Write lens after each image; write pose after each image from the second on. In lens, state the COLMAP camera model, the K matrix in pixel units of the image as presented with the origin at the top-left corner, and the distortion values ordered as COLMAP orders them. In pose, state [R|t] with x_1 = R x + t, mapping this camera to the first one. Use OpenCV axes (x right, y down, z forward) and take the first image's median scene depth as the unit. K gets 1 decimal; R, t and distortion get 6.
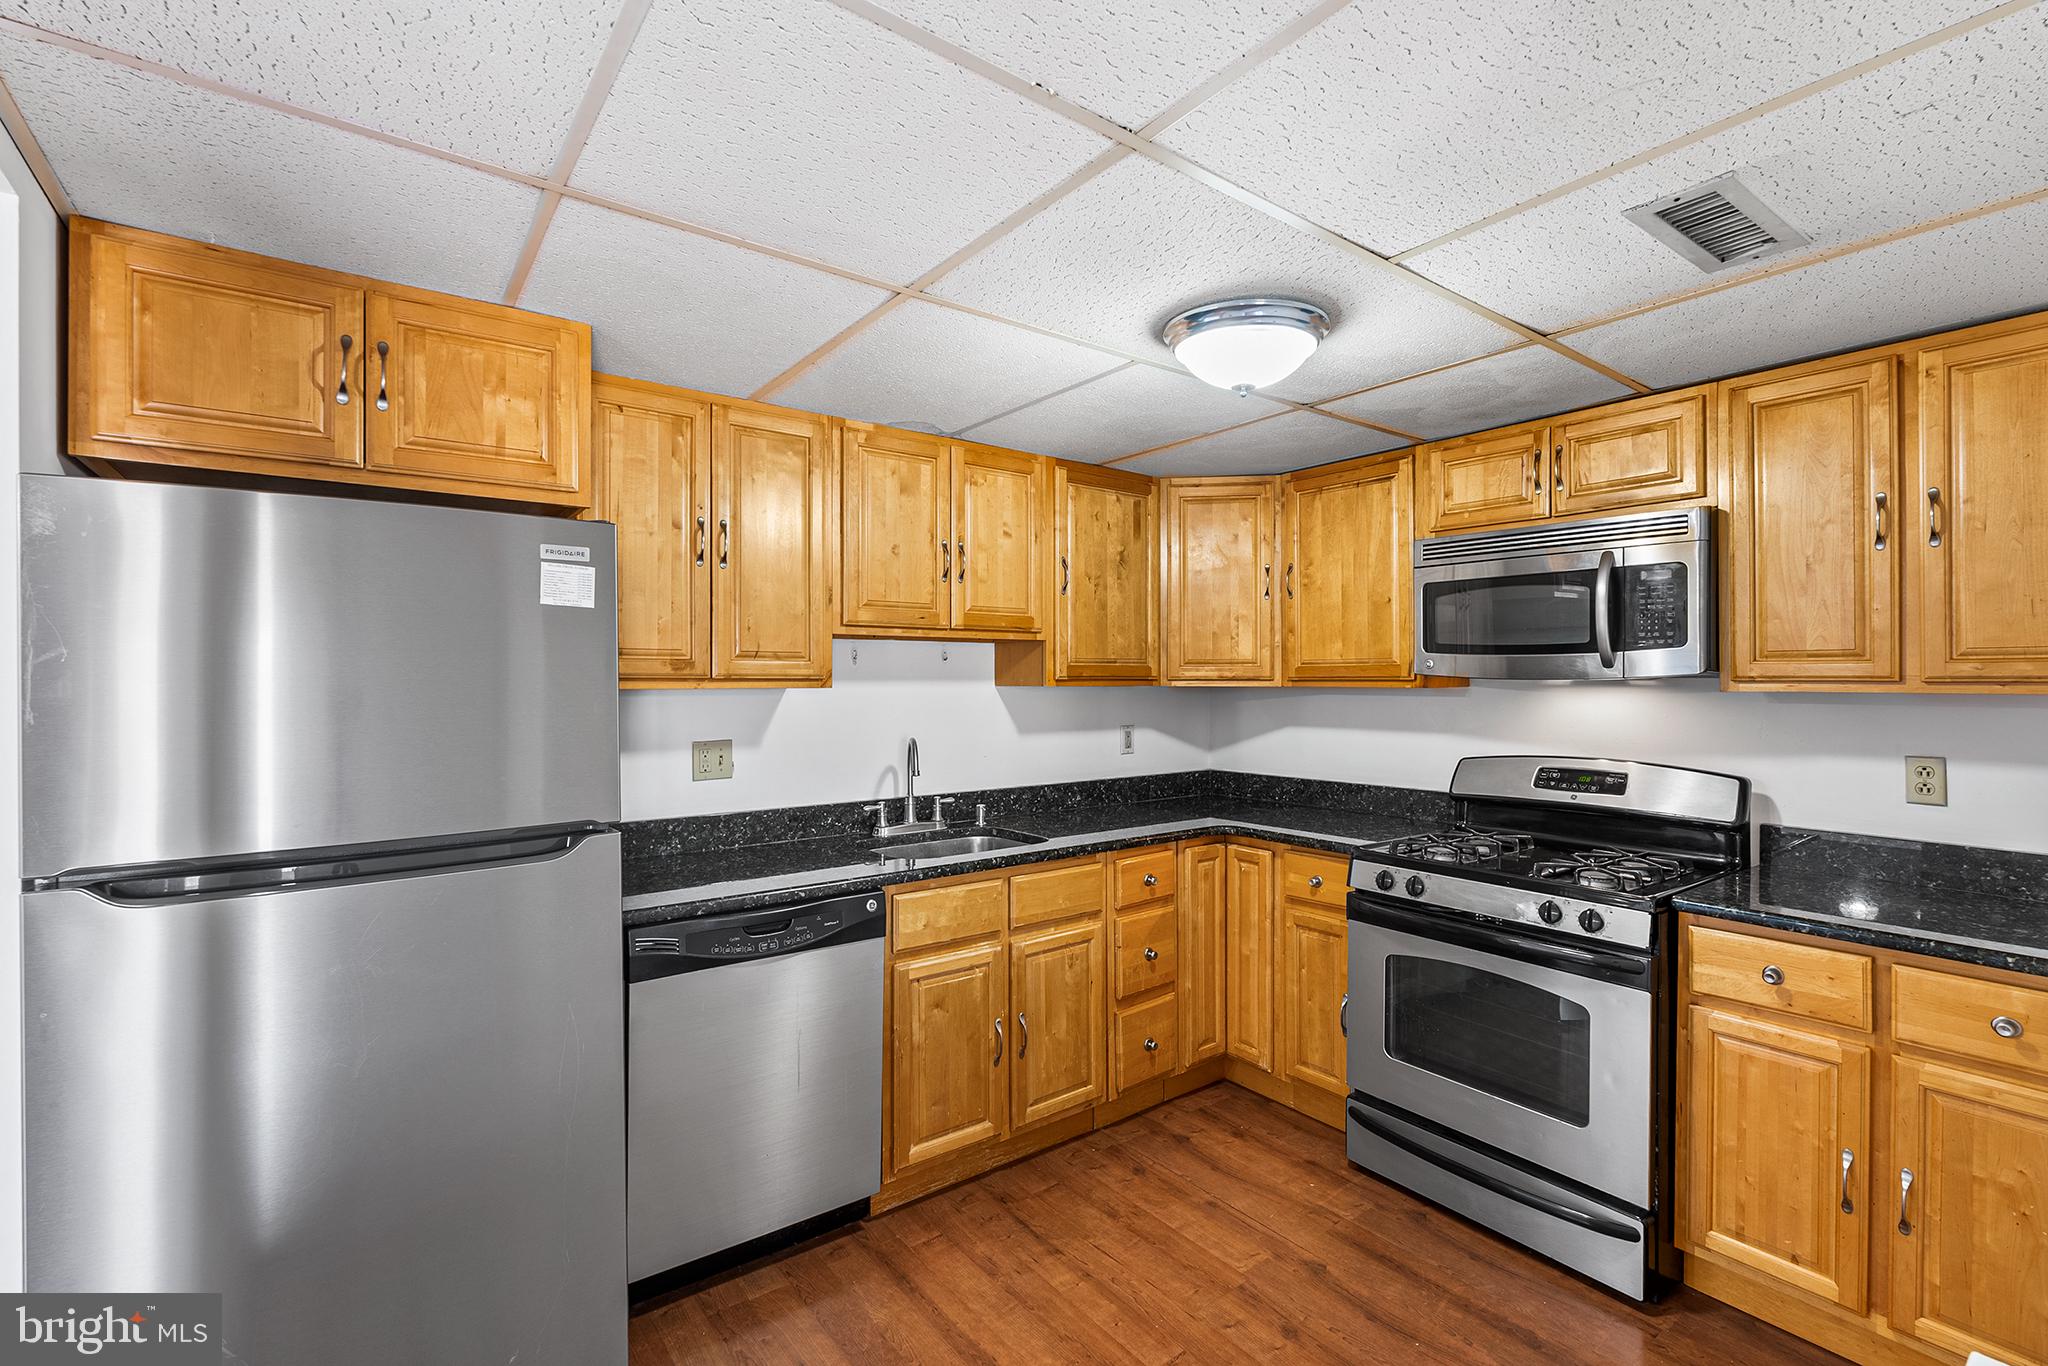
lens RADIAL K [[908.3, 0, 1024.0], [0, 908.3, 683.0], [0, 0, 1]] dist [-0.002910, 0.000043]
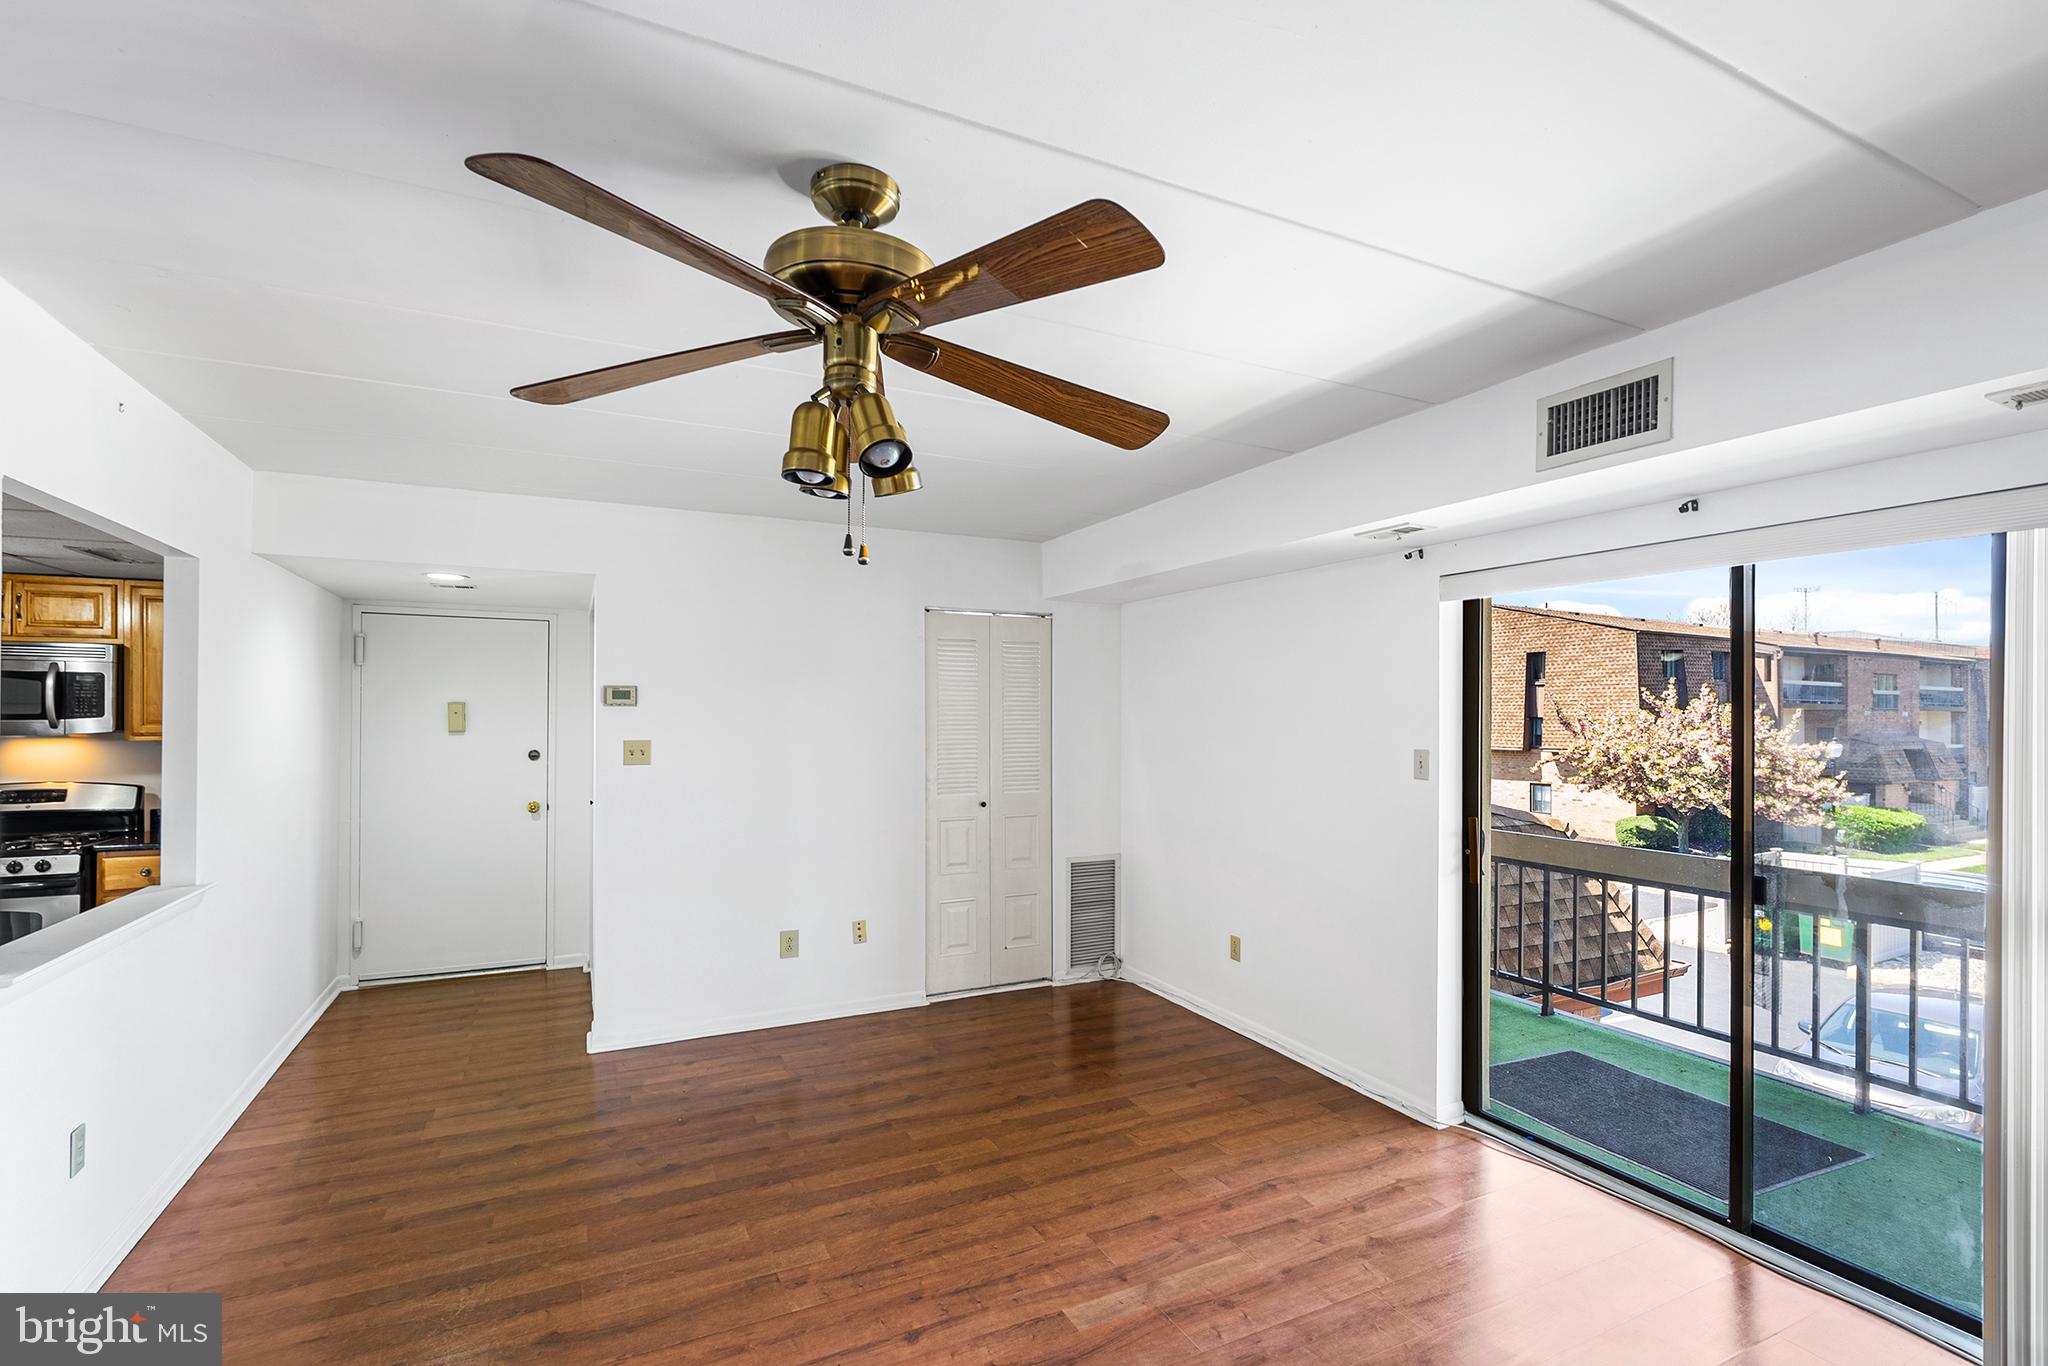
lens RADIAL K [[935.3, 0, 1032.7], [0, 935.3, 707.7], [0, 0, 1]] dist [-0.004438, 0.000246]
pose [[0.184233, 0.006823, 0.982859, -0.735209], [0.002440, 0.999970, -0.007399, -0.036855], [-0.982880, 0.003761, 0.184211, -1.127602]]
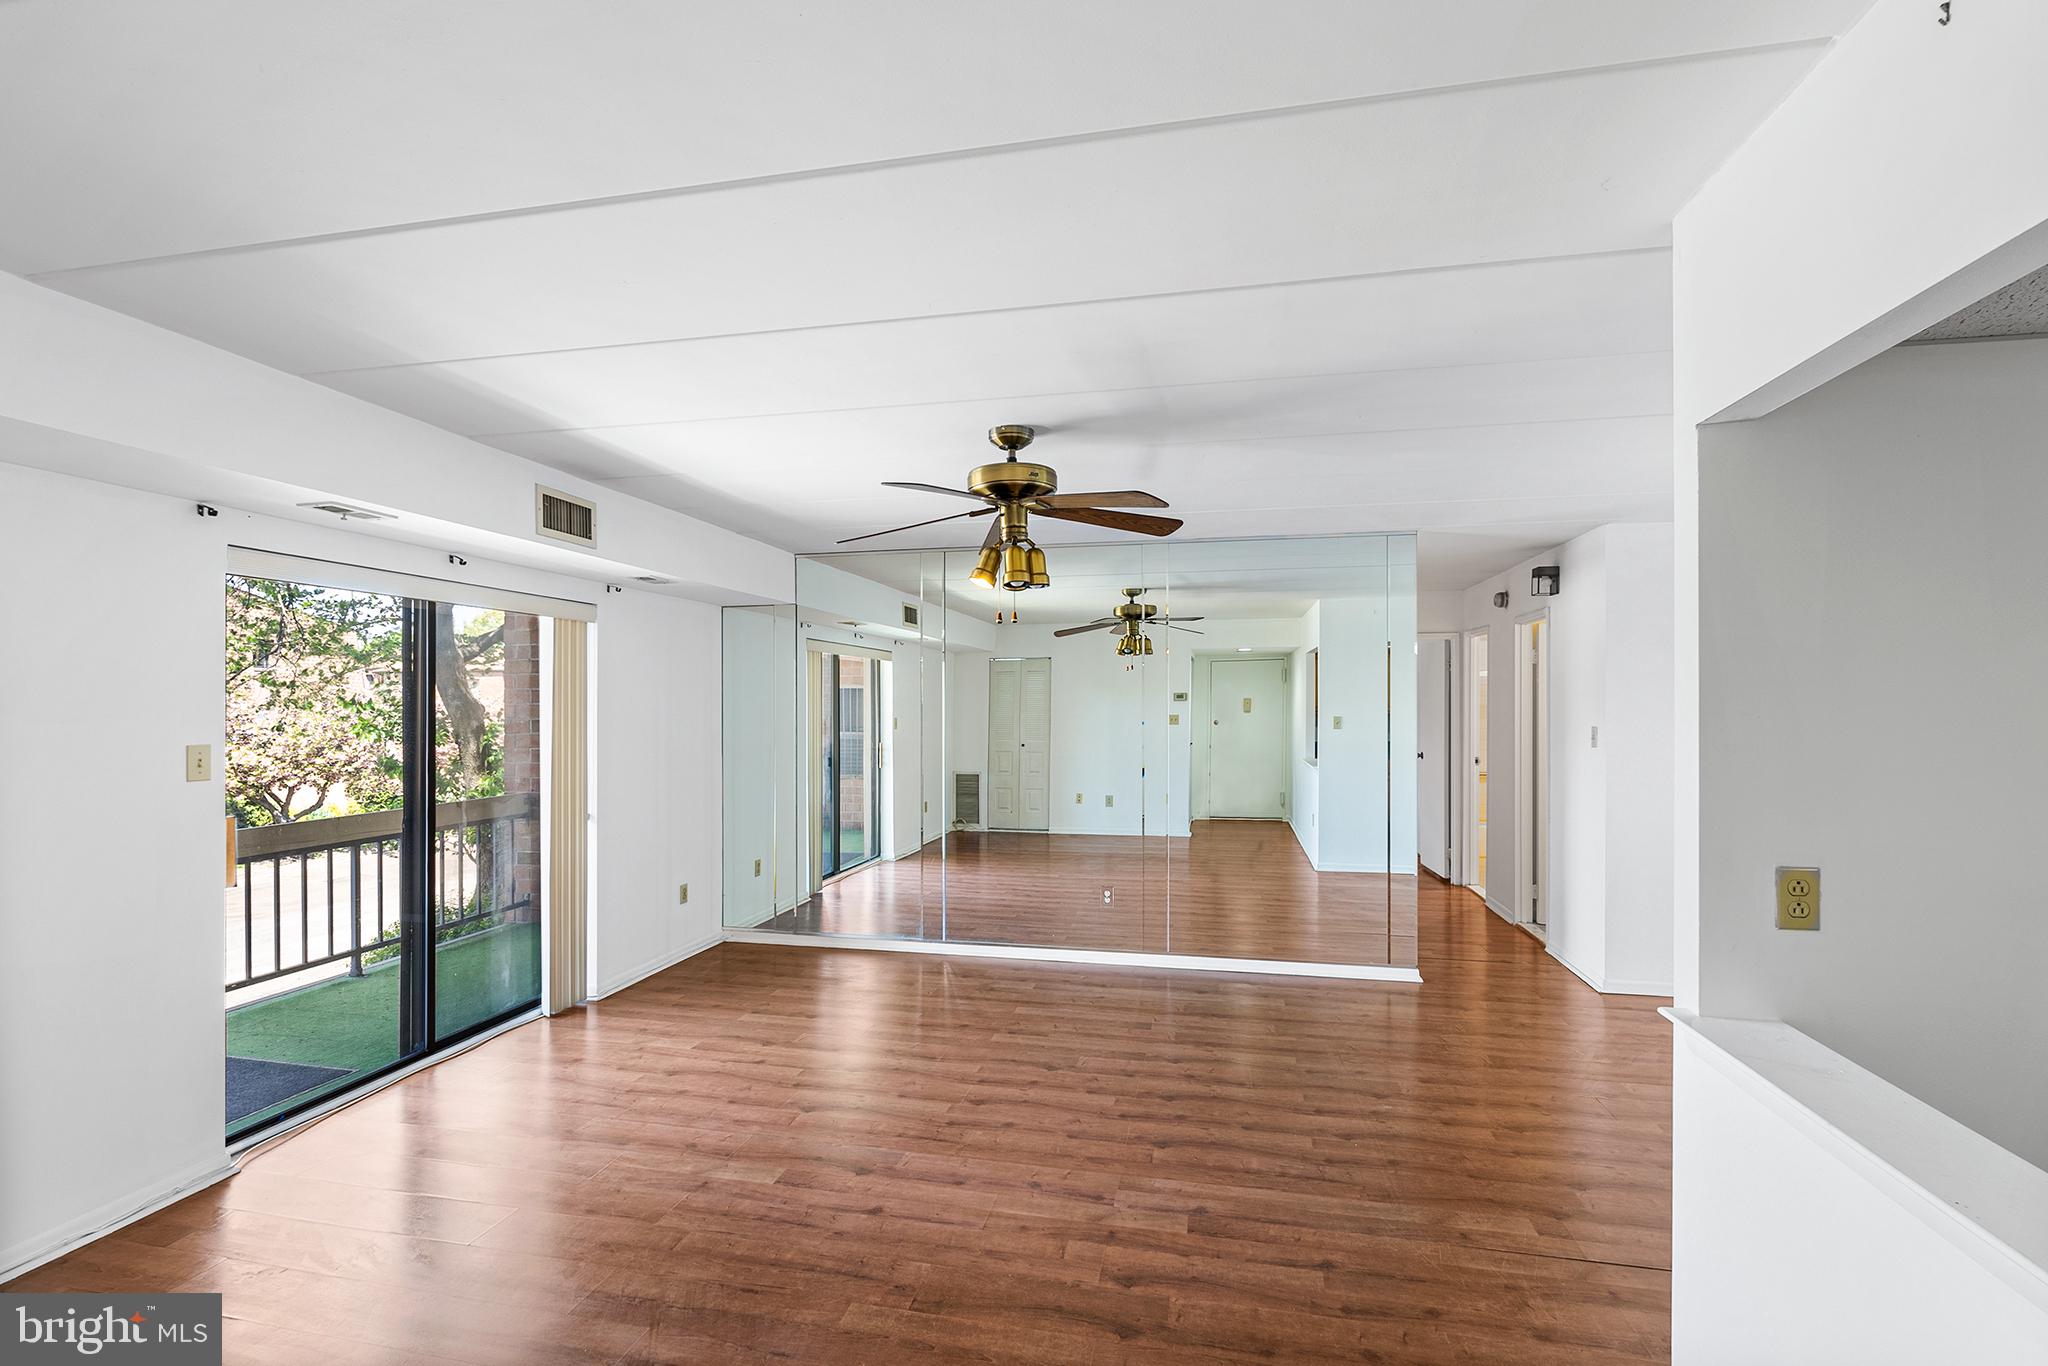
lens RADIAL K [[912.8, 0, 1028.7], [0, 912.8, 700.1], [0, 0, 1]] dist [-0.009963, 0.000127]
pose [[-0.752876, -0.003350, -0.658154, 0.707752], [-0.004813, 0.999988, 0.000416, -0.044820], [0.658145, 0.003481, -0.752883, 0.084375]]
